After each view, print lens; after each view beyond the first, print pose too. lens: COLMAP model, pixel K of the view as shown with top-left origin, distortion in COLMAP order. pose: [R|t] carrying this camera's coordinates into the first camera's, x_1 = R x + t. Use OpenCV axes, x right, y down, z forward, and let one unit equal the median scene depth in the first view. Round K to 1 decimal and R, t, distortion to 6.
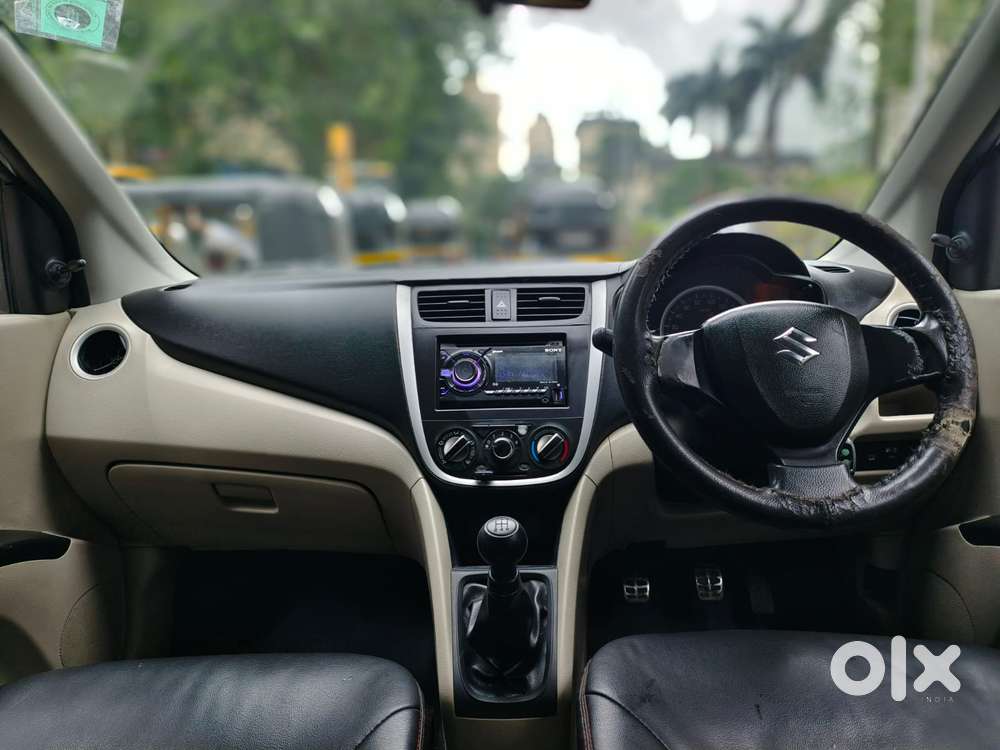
lens RADIAL K [[670.0, 0, 500.0], [0, 670.0, 375.0], [0, 0, 1]] dist [0.027109, 0.000542]
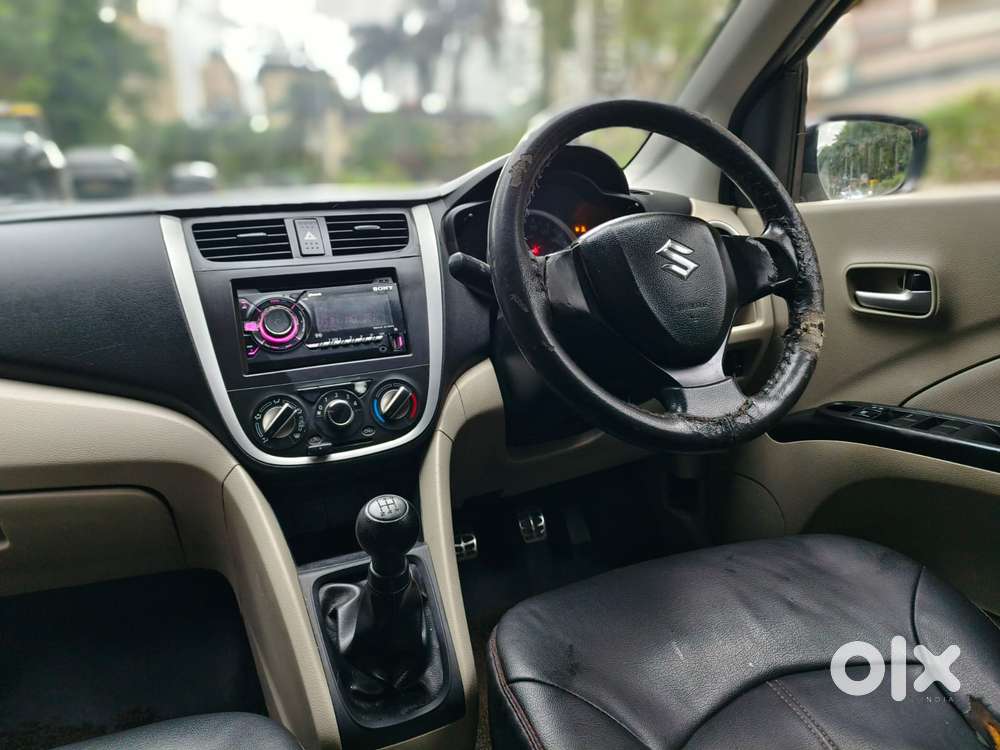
lens RADIAL K [[681.6, 0, 484.9], [0, 681.6, 362.4], [0, 0, 1]] dist [0.011530, 0.000968]
pose [[0.921896, -0.105587, 0.372772, -0.131009], [0.088700, 0.994113, 0.062219, 0.012943], [-0.377147, -0.024294, 0.925835, 0.169589]]
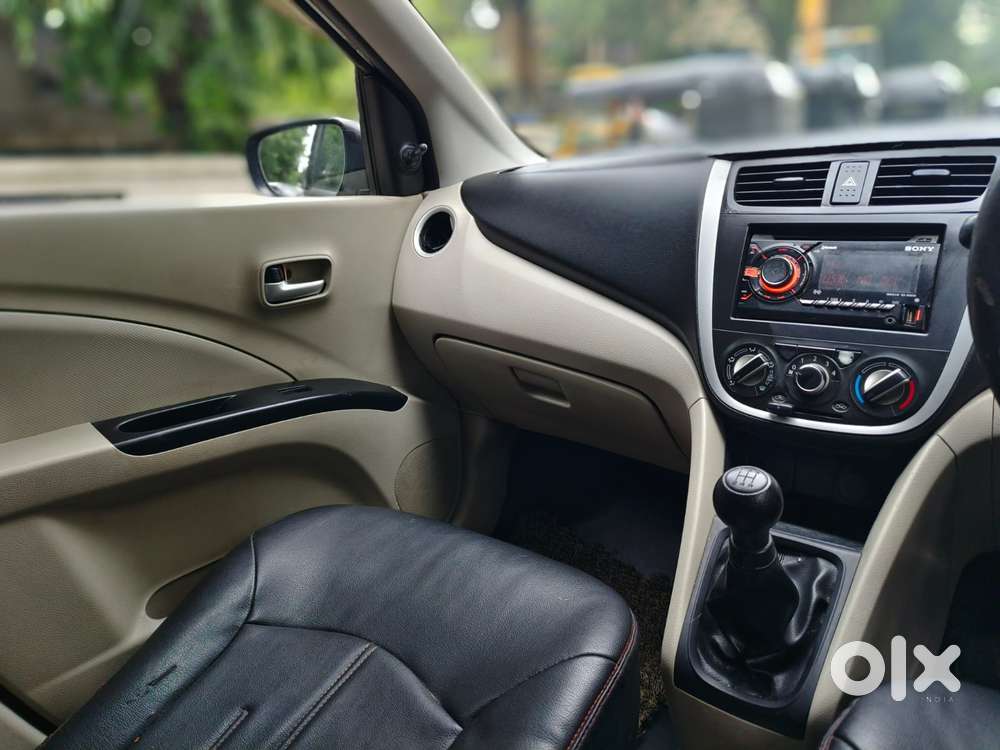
lens RADIAL K [[678.6, 0, 503.2], [0, 678.6, 353.6], [0, 0, 1]] dist [0.029902, -0.000258]
pose [[0.812928, 0.134893, -0.566527, 0.148192], [-0.065836, 0.987855, 0.140743, -0.002145], [0.578631, -0.077116, 0.811935, 0.179249]]
